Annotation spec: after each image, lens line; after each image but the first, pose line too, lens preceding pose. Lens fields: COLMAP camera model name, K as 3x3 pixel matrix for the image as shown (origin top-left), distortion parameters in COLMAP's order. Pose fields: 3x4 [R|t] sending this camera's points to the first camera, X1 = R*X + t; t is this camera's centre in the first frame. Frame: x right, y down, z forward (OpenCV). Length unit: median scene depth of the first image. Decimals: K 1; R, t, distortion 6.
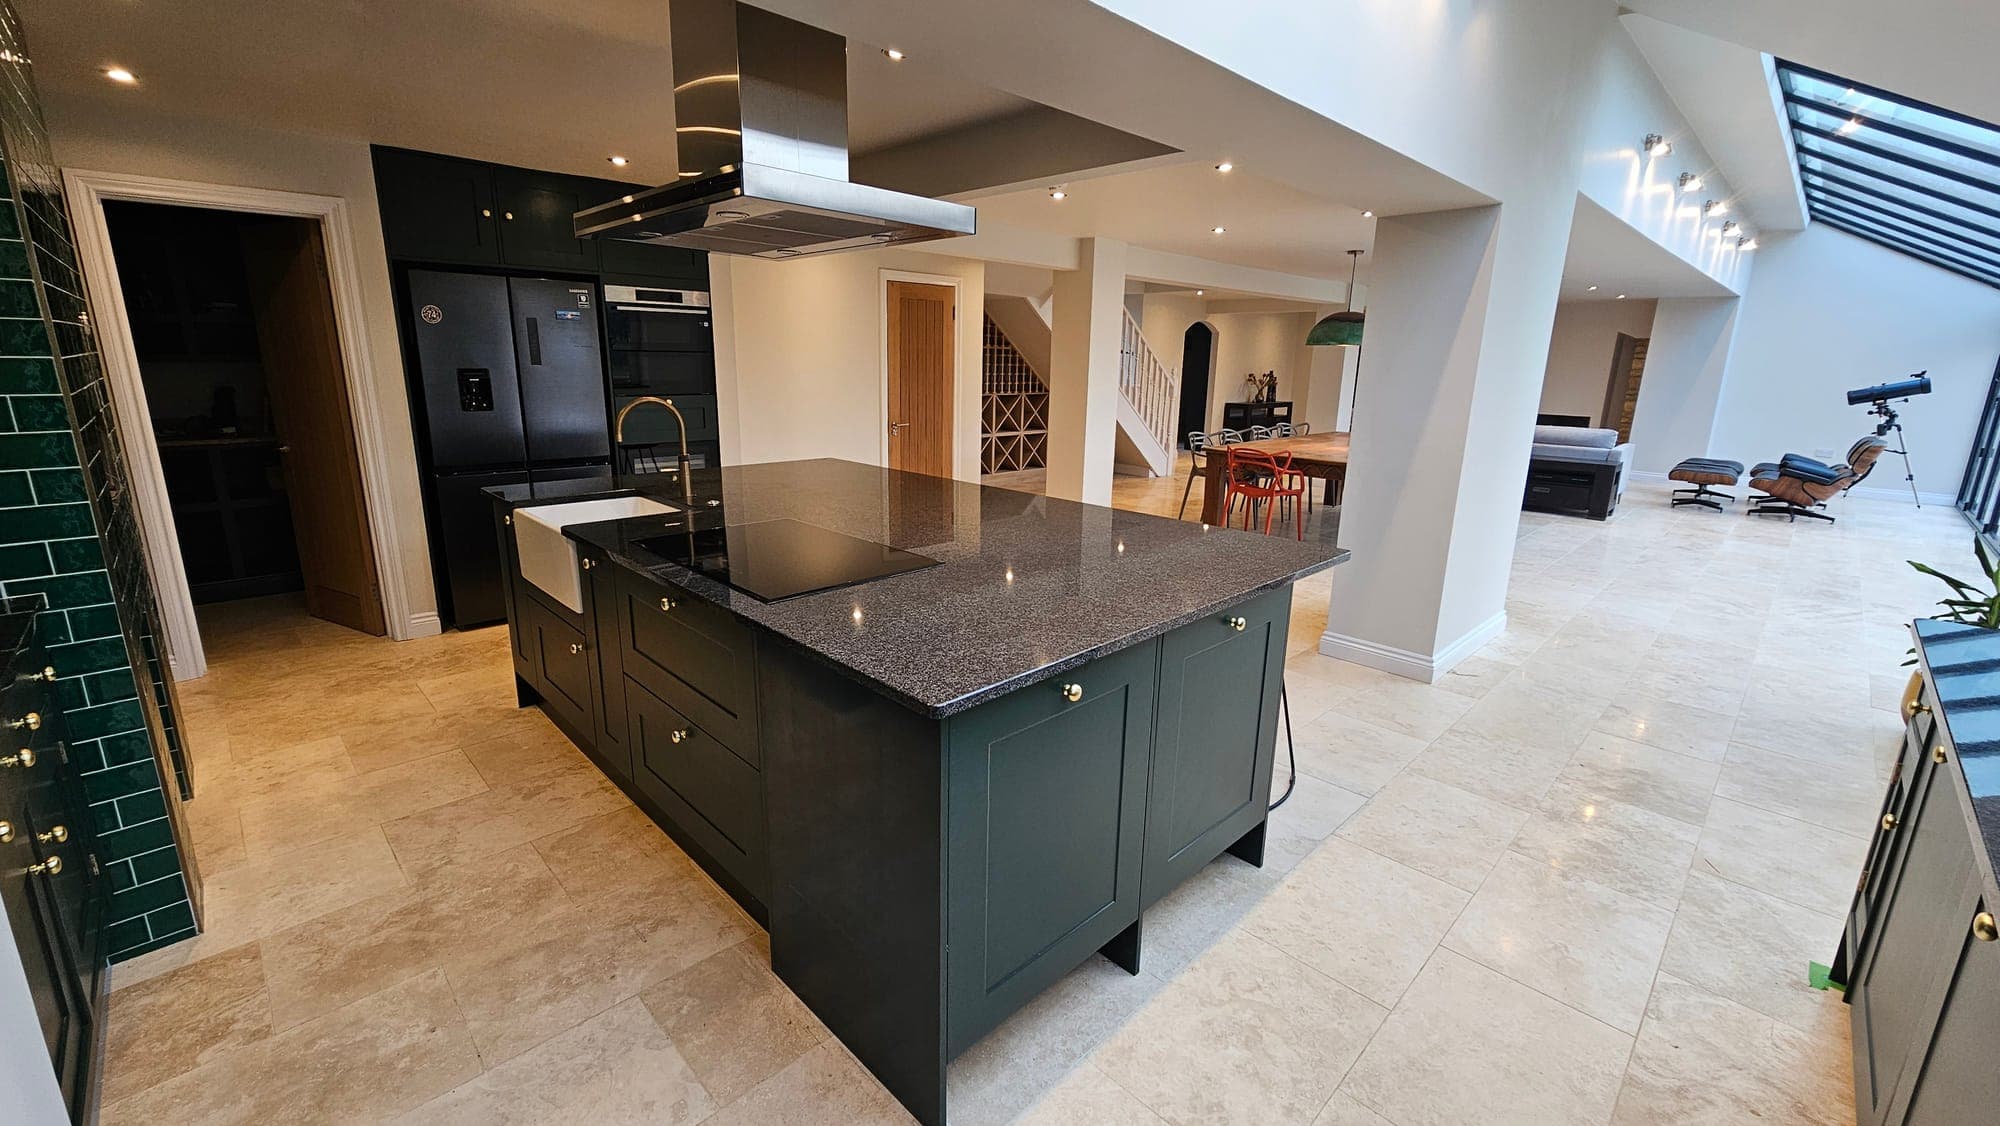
lens RADIAL K [[813.5, 0, 997.6], [0, 813.5, 558.9], [0, 0, 1]] dist [0.013976, -0.007716]
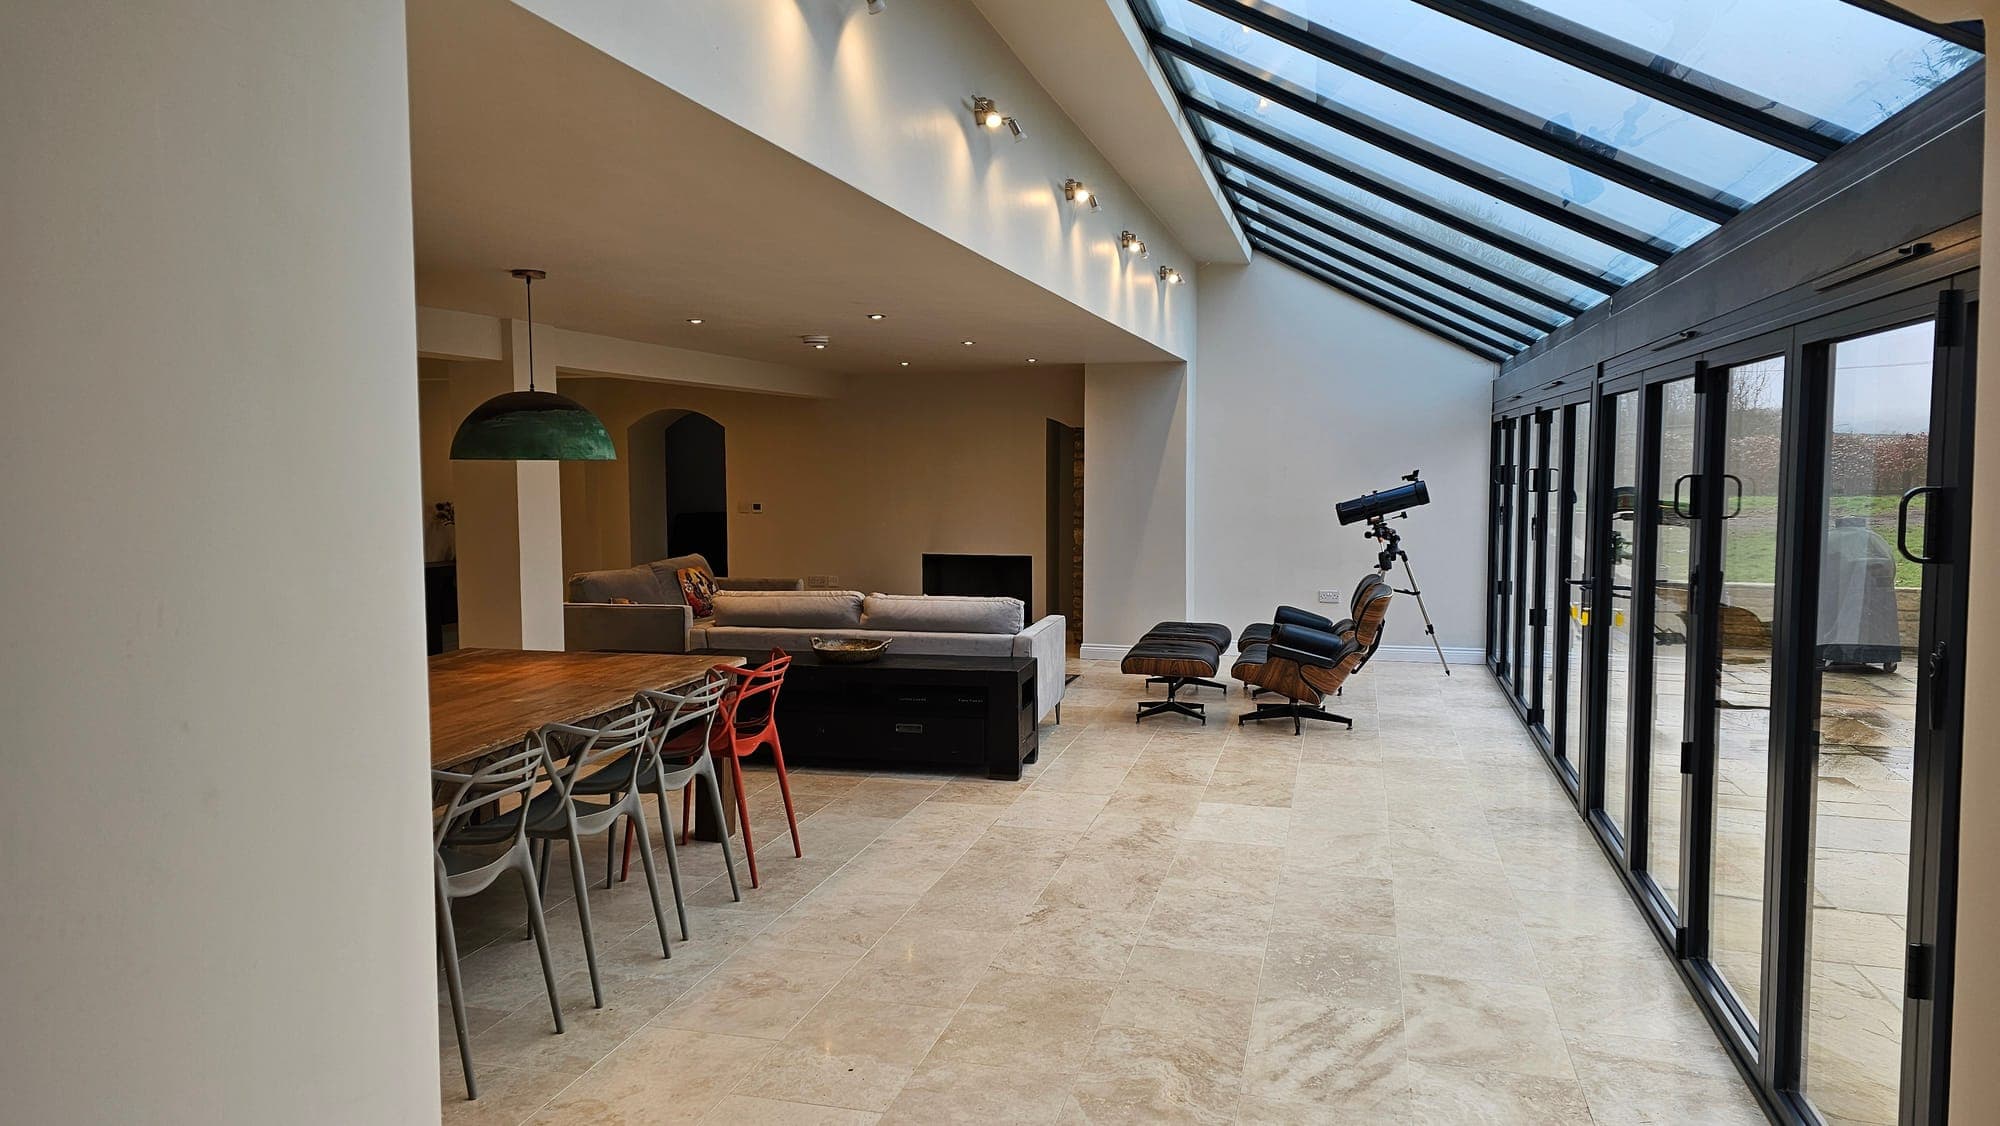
lens RADIAL K [[1325.1, 0, 1000.0], [0, 1325.1, 563.0], [0, 0, 1]] dist [0.031669, -0.004825]
pose [[0.864291, -0.063524, 0.498965, 0.296097], [0.142551, 0.982256, -0.121871, -0.071816], [-0.482370, 0.176460, 0.858010, 0.248582]]
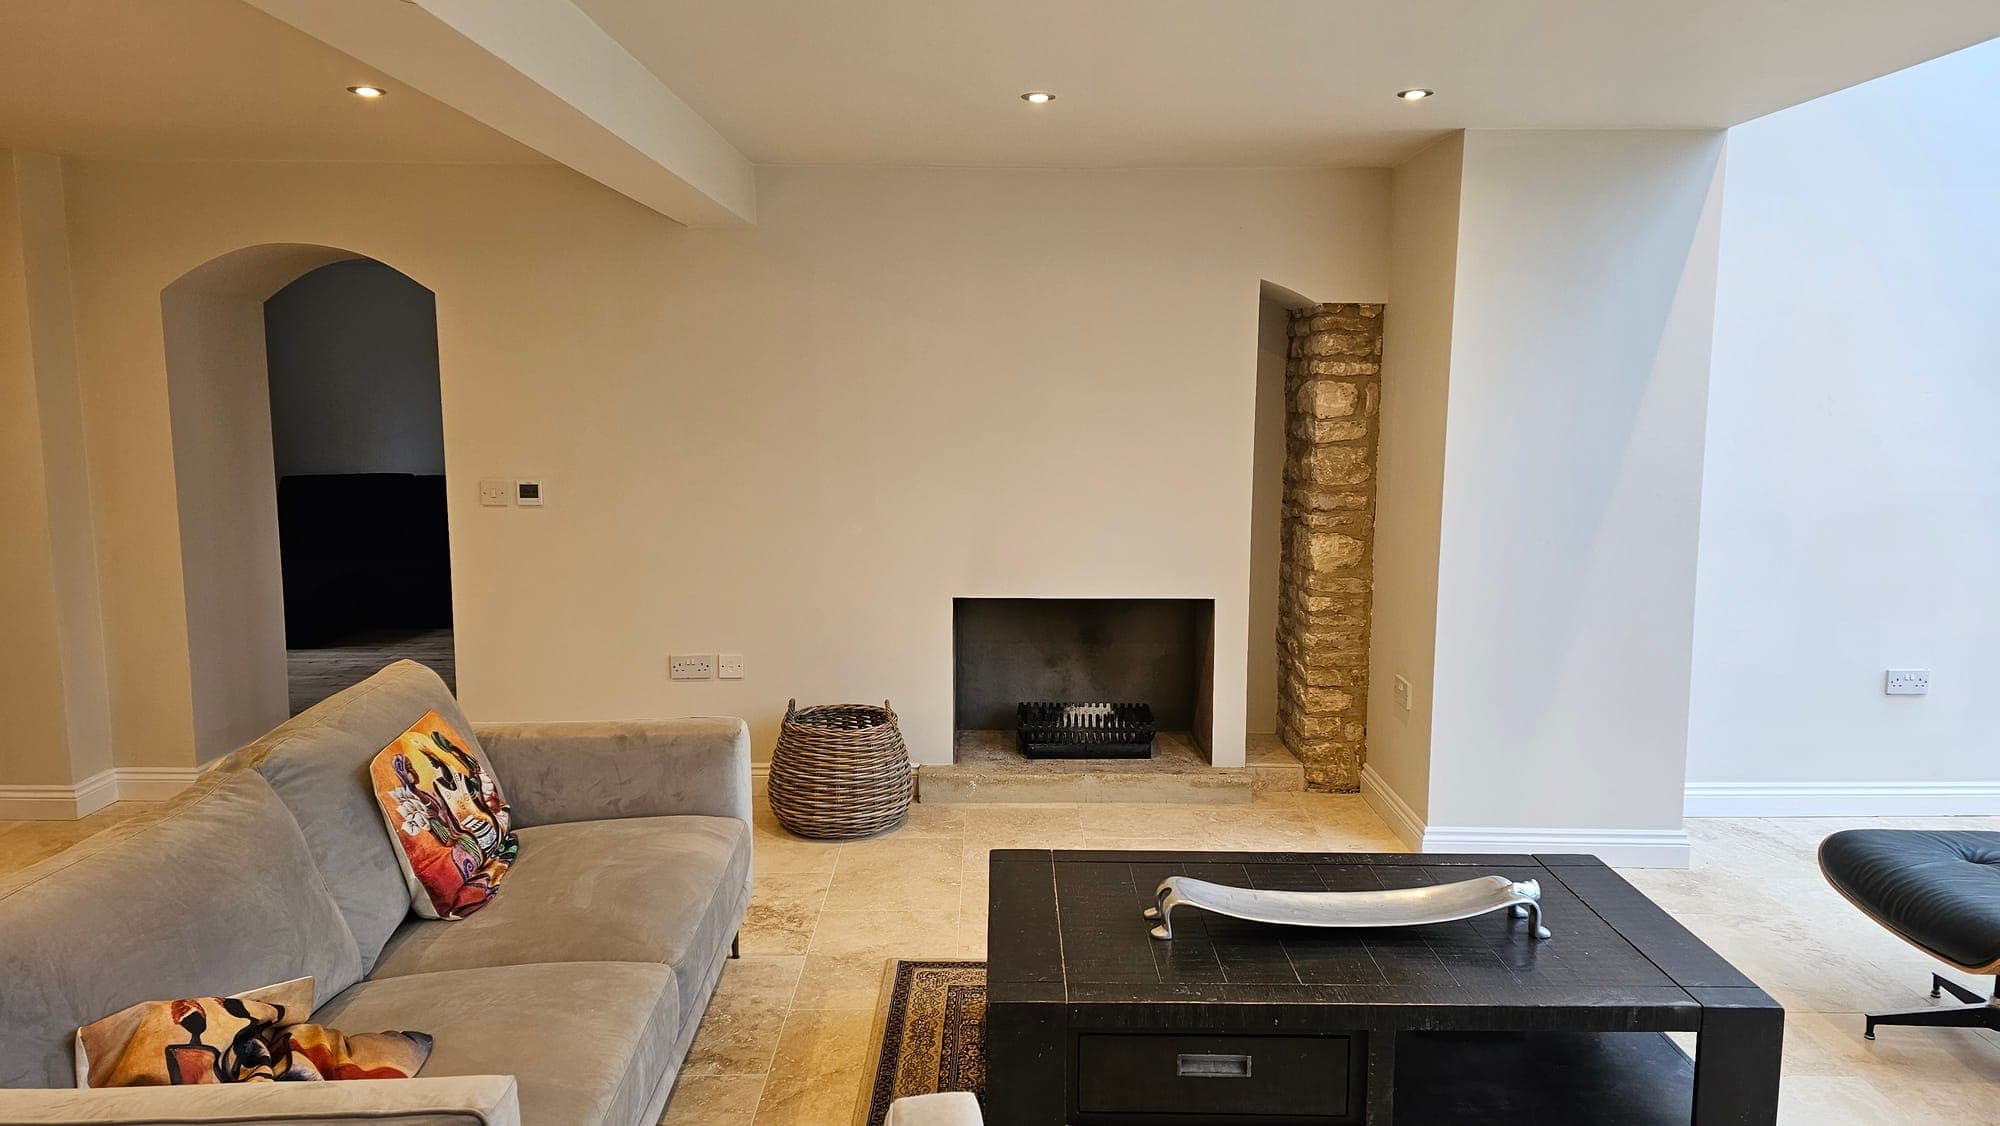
lens RADIAL K [[1325.1, 0, 1000.0], [0, 1325.1, 563.0], [0, 0, 1]] dist [0.031669, -0.004825]
pose [[0.699400, -0.127163, 0.703327, 0.494106], [0.189684, 0.981782, -0.011117, -0.247830], [-0.689101, 0.141185, 0.710779, 0.961124]]
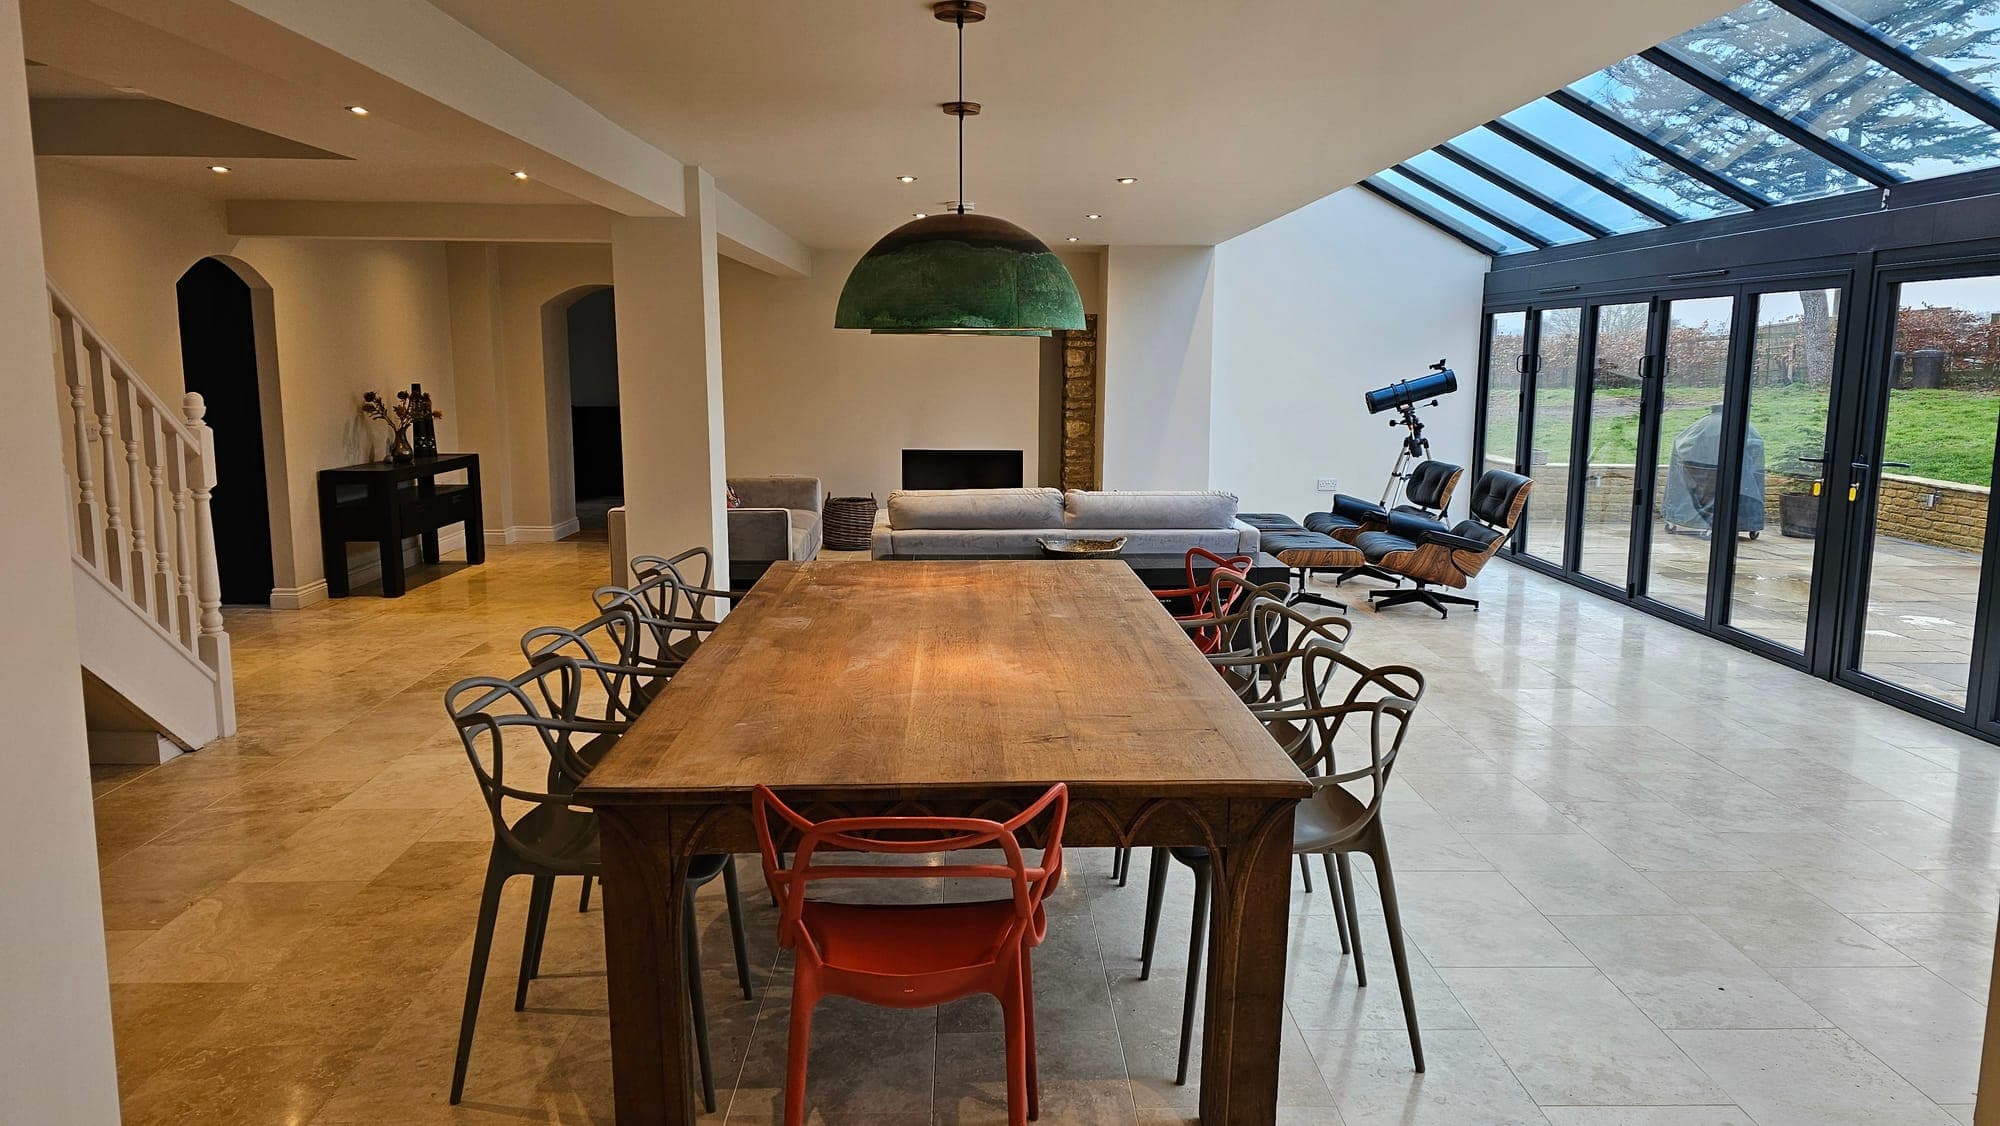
lens RADIAL K [[1325.1, 0, 1000.0], [0, 1325.1, 563.0], [0, 0, 1]] dist [0.031669, -0.004825]
pose [[0.680766, -0.132533, 0.720411, 0.059972], [0.186746, 0.982399, 0.004261, -0.133221], [-0.708296, 0.131633, 0.693534, 0.499570]]
